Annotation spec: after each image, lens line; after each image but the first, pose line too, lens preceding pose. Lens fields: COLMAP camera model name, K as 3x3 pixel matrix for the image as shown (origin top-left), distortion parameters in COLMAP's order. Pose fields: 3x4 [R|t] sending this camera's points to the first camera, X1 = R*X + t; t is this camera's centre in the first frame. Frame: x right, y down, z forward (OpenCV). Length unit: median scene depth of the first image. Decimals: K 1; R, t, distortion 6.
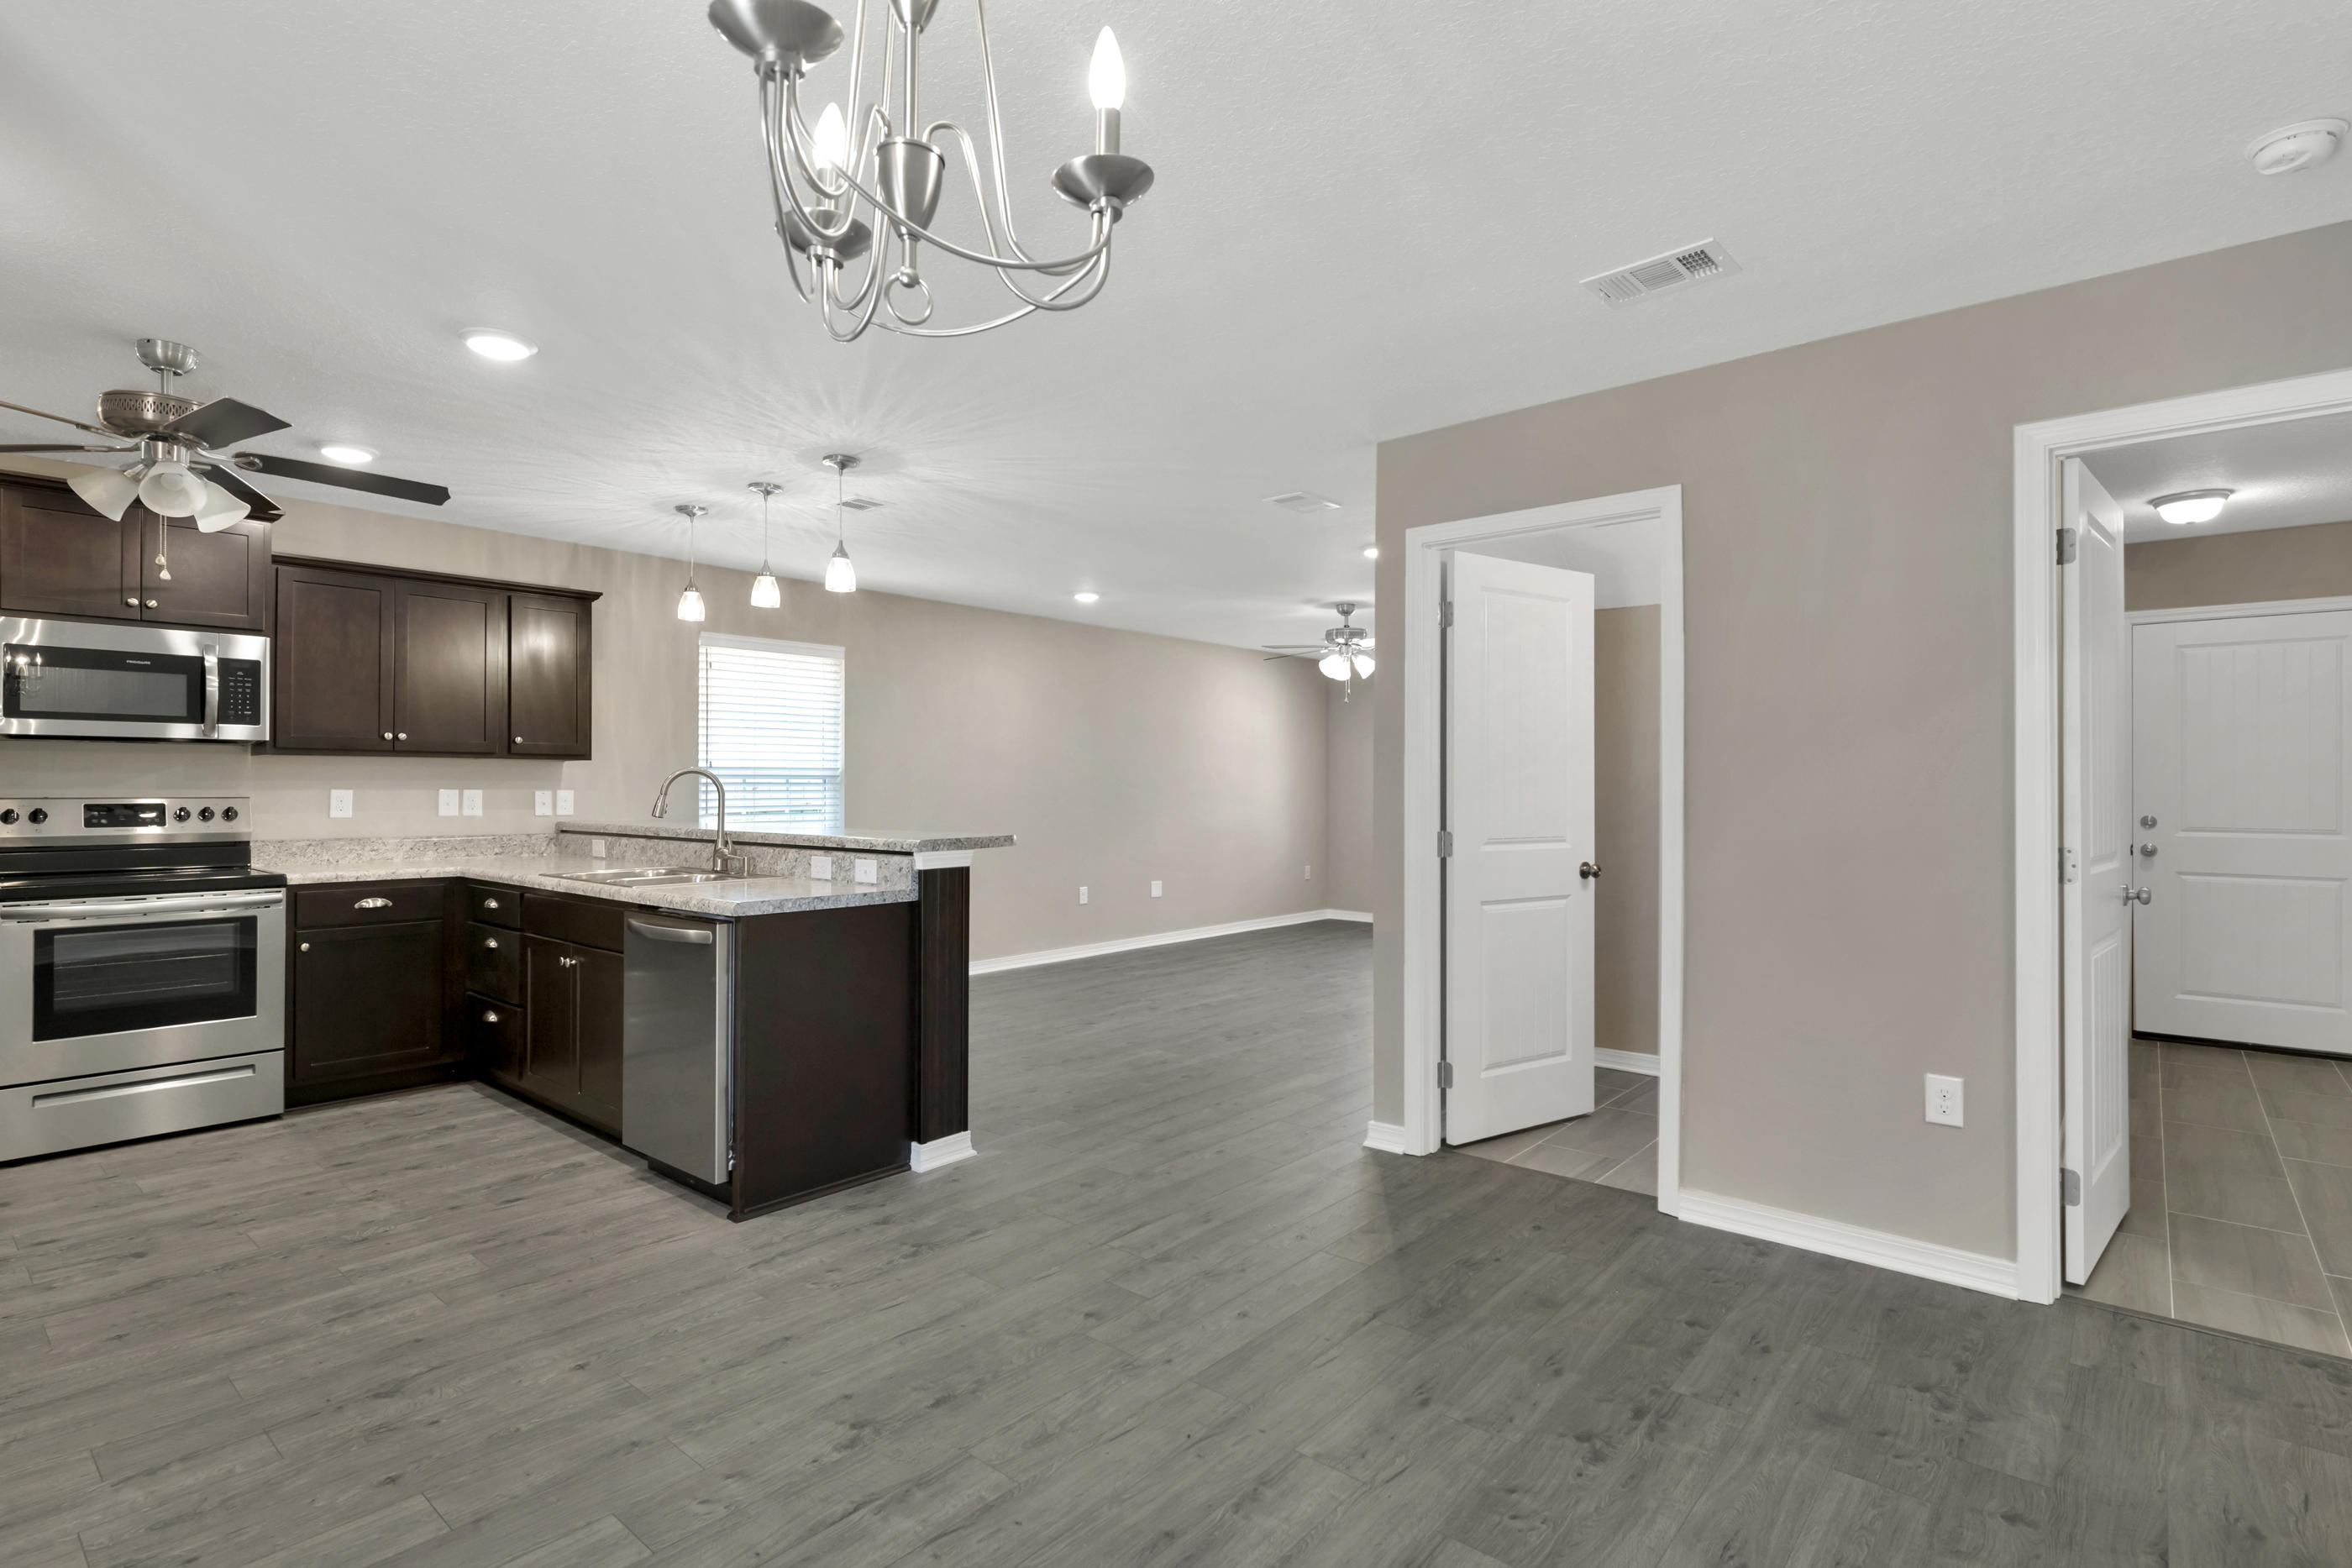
lens RADIAL K [[1146.2, 0, 1178.4], [0, 1146.2, 781.1], [0, 0, 1]] dist [0.003180, -0.000767]
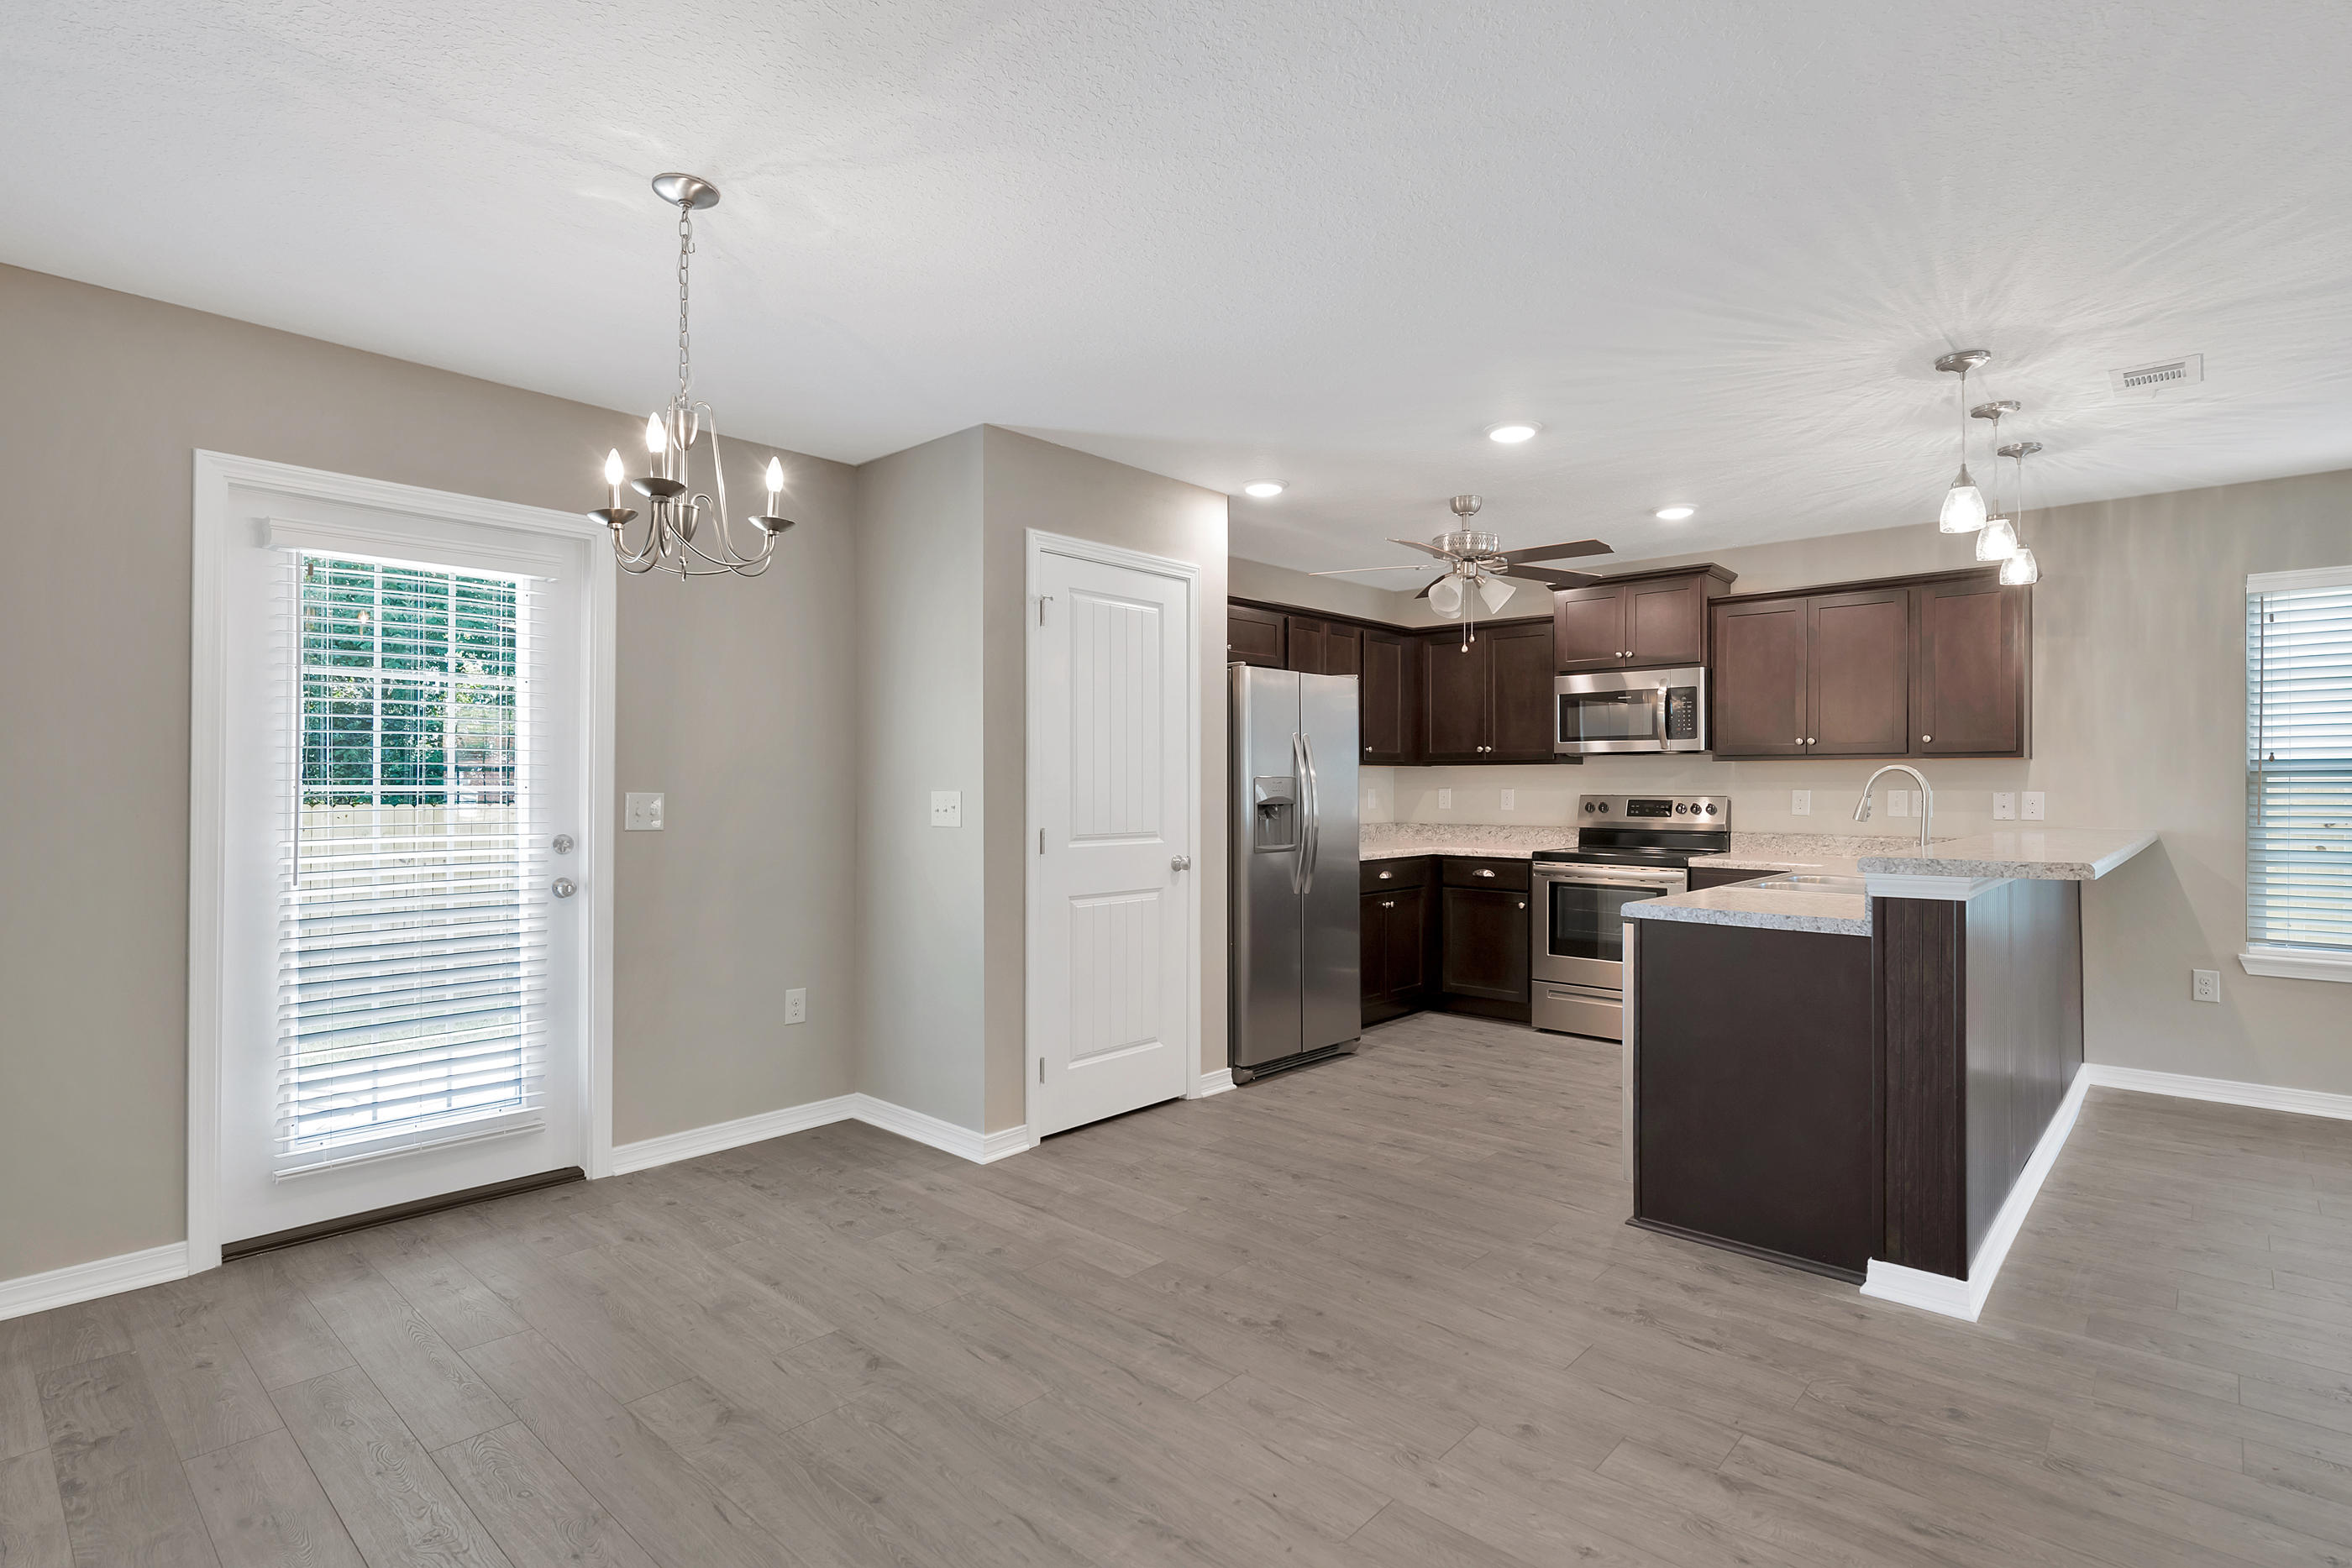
lens RADIAL K [[1146.2, 0, 1178.4], [0, 1146.2, 781.1], [0, 0, 1]] dist [0.003180, -0.000767]
pose [[-0.040160, -0.006052, -0.999175, 0.662878], [0.003713, 0.999974, -0.006206, 0.005157], [0.999186, -0.003959, -0.040136, 0.686939]]
